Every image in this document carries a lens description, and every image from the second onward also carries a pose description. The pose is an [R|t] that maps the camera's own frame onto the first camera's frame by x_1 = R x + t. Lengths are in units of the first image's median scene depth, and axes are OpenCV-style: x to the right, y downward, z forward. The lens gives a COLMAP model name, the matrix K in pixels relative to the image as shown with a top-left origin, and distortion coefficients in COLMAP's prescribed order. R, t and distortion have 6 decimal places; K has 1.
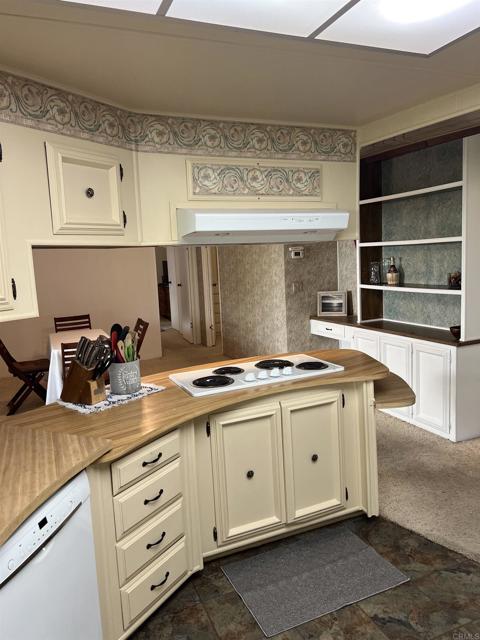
lens RADIAL K [[480.5, 0, 238.7], [0, 480.5, 319.9], [0, 0, 1]] dist [0.057062, -0.075690]
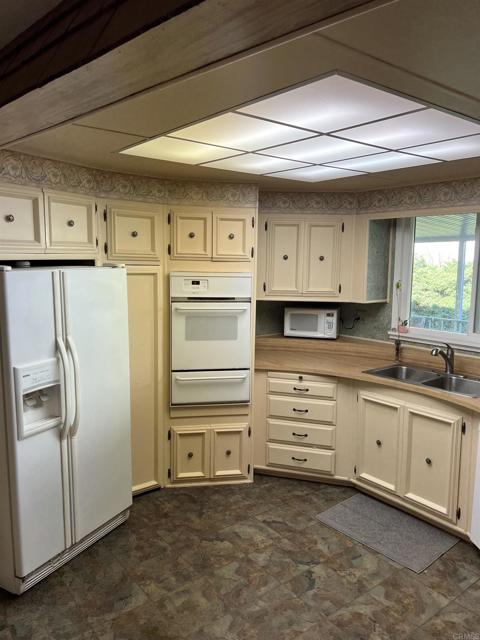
lens RADIAL K [[500.2, 0, 240.6], [0, 500.2, 317.2], [0, 0, 1]] dist [0.204535, -0.267777]
pose [[0.265807, 0.189279, -0.945262, 1.203018], [-0.157259, 0.975915, 0.151196, -0.185482], [0.951113, 0.108462, 0.289171, 0.156409]]
